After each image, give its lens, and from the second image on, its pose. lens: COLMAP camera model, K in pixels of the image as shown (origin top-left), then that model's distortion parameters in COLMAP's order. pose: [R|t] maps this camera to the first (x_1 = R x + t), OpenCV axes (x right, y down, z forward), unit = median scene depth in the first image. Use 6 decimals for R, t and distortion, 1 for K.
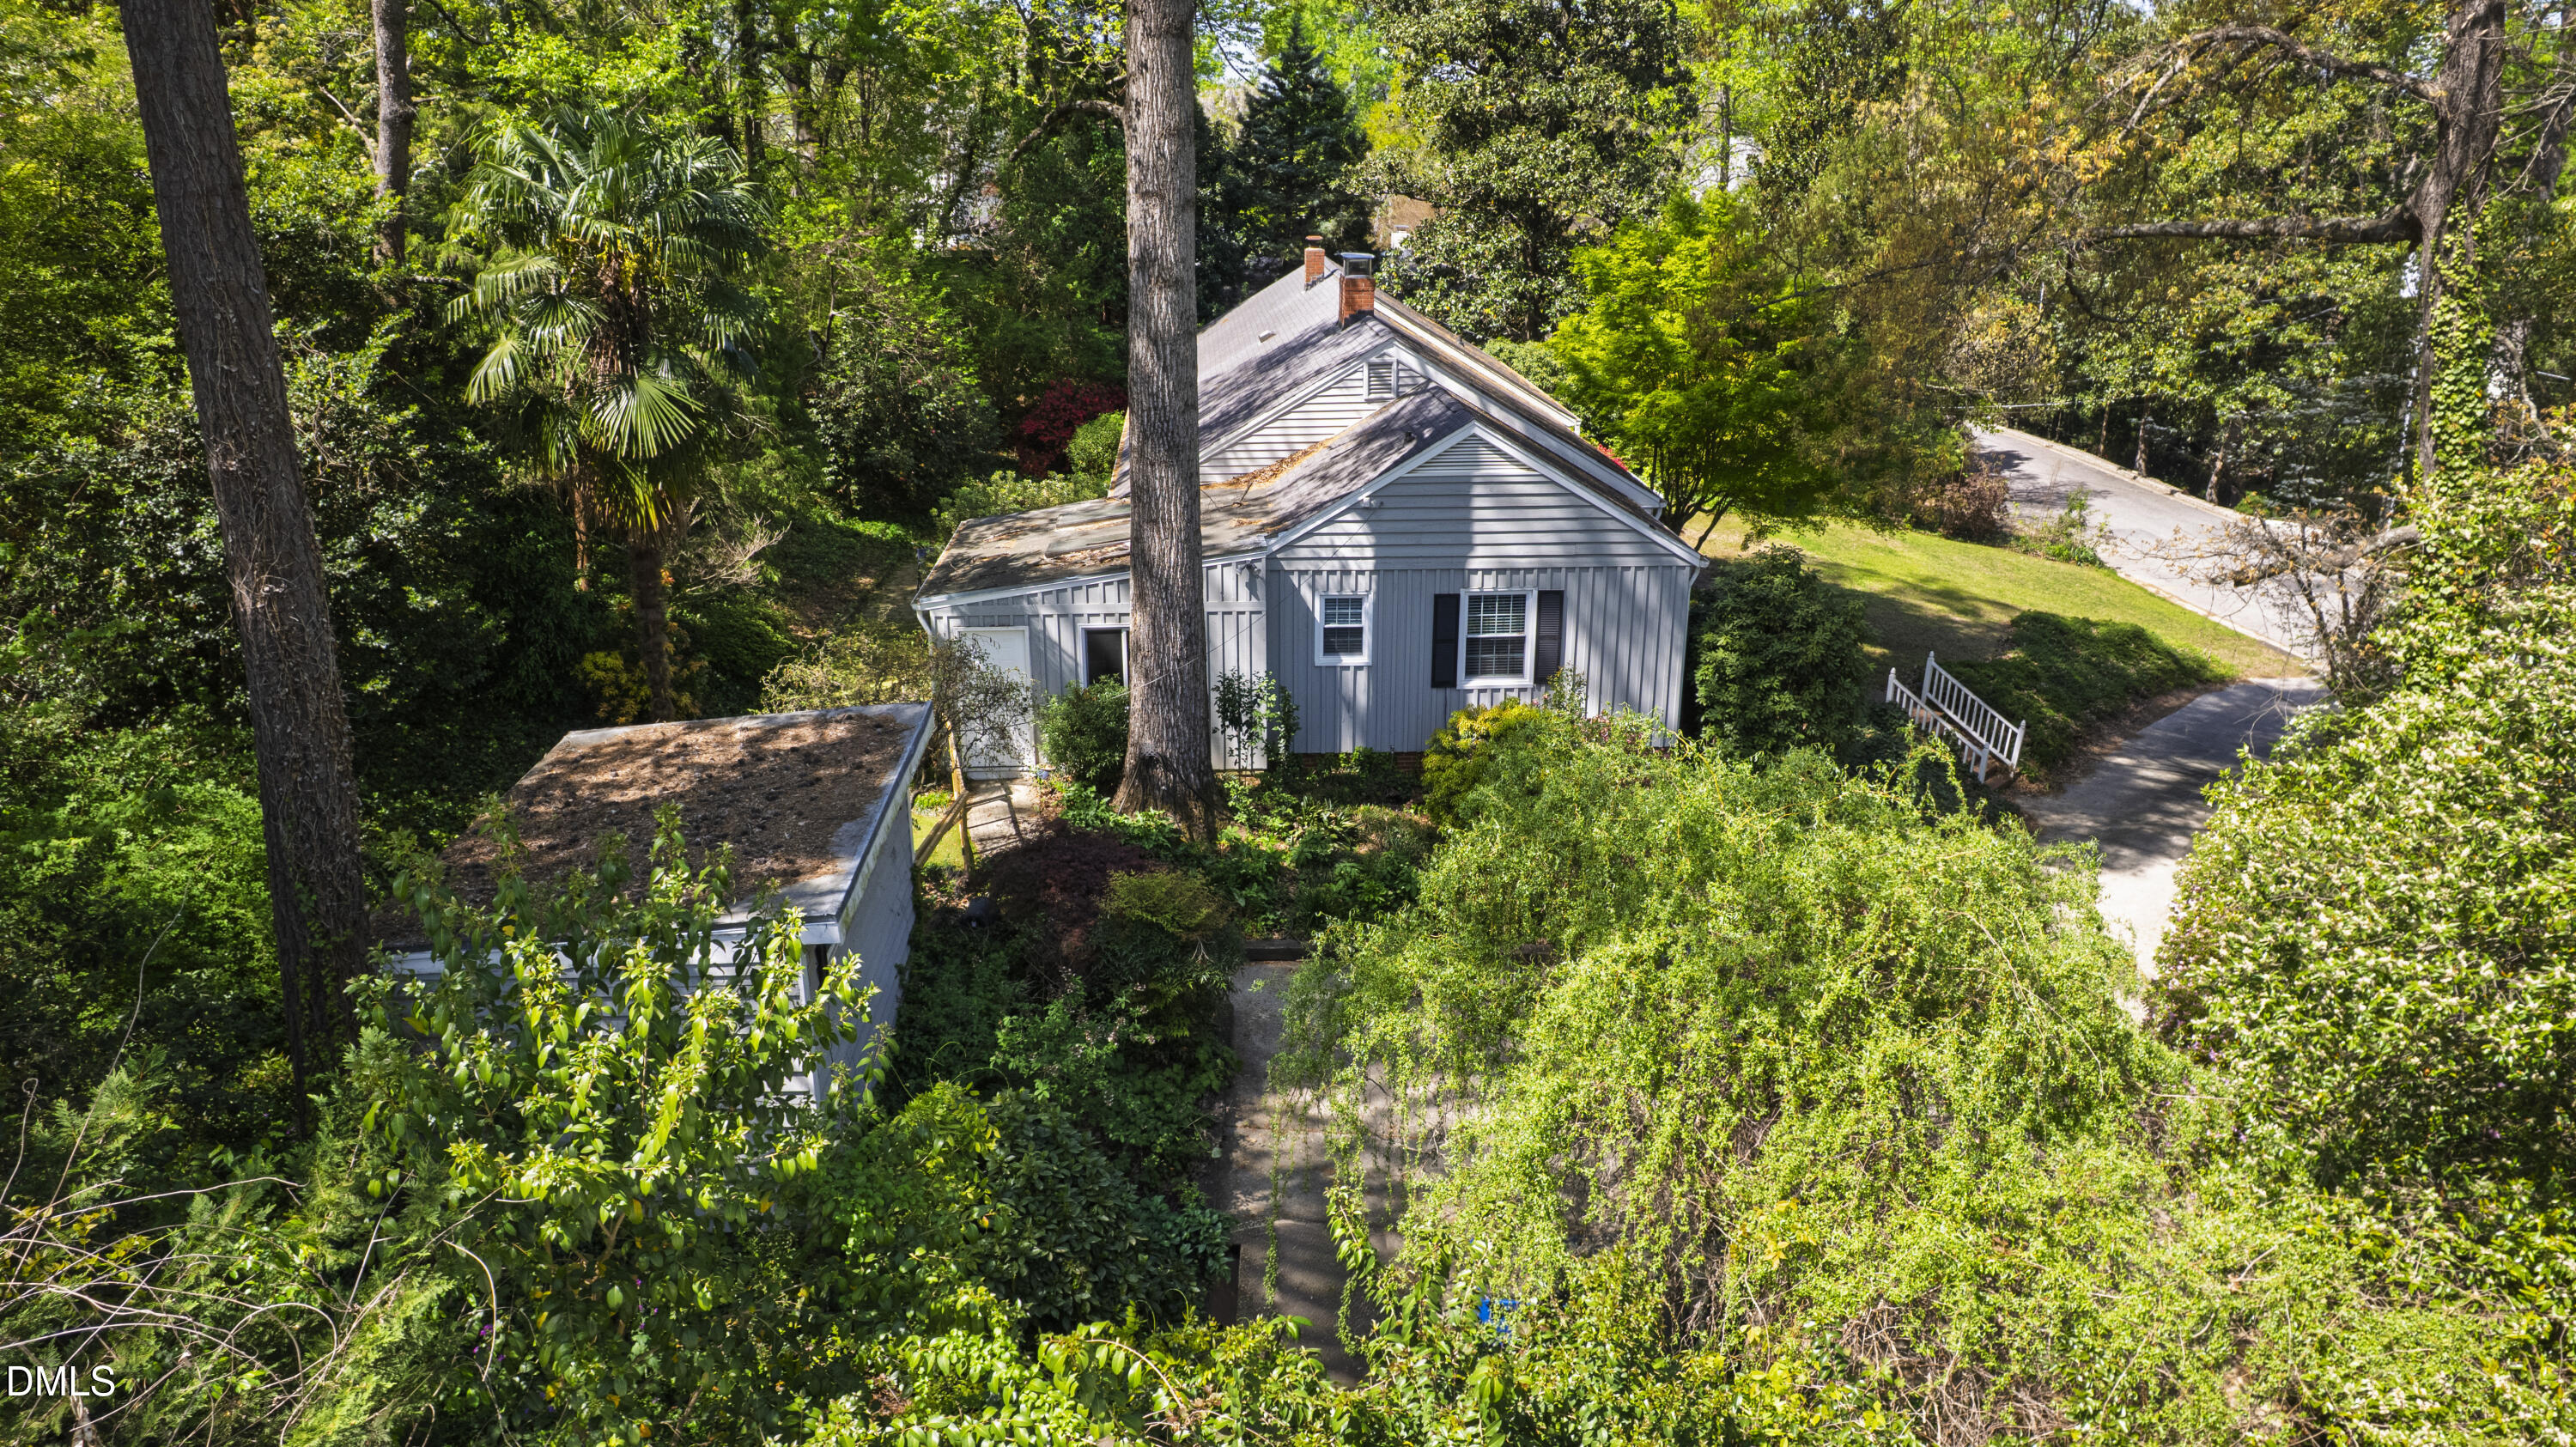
lens RADIAL K [[1656.3, 0, 1281.2], [0, 1656.3, 715.4], [0, 0, 1]] dist [-0.069067, 0.056685]
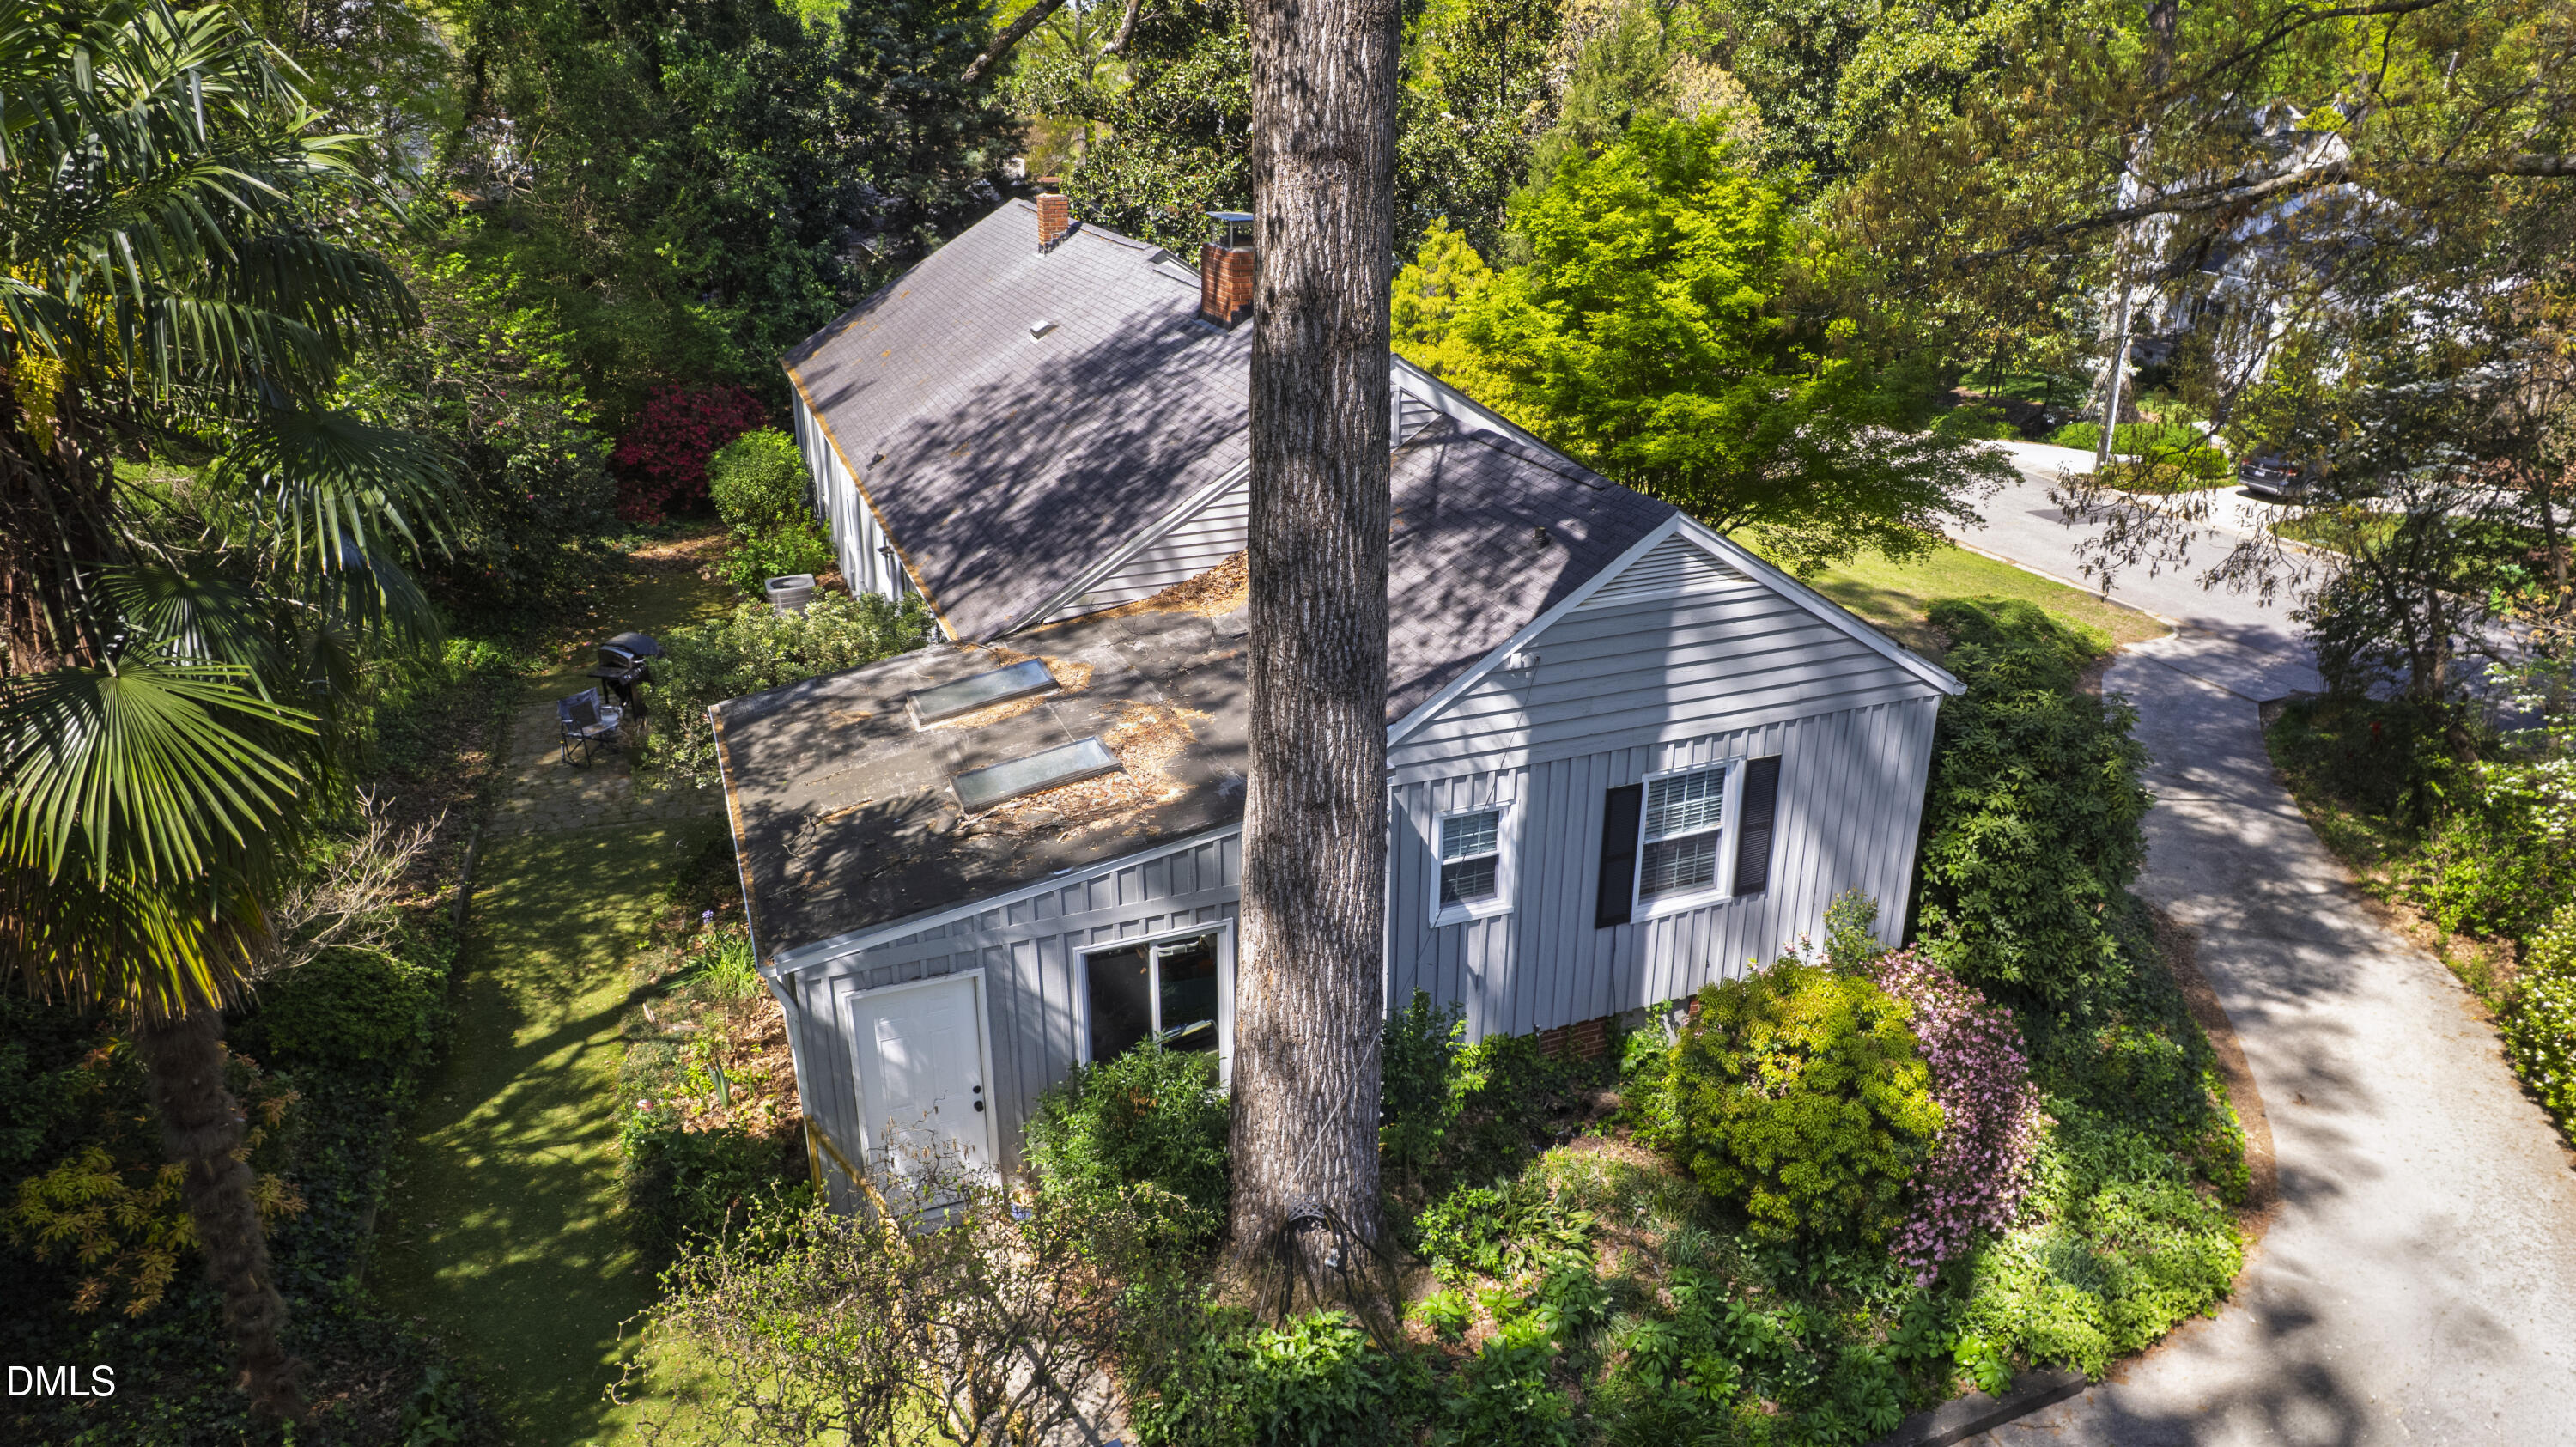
lens RADIAL K [[1656.3, 0, 1295.2], [0, 1656.3, 722.5], [0, 0, 1]] dist [-0.069067, 0.056685]
pose [[0.947653, -0.120427, 0.295723, -0.196439], [0.104235, 0.992088, 0.069981, -0.152553], [-0.301810, -0.035493, 0.952707, 0.447770]]
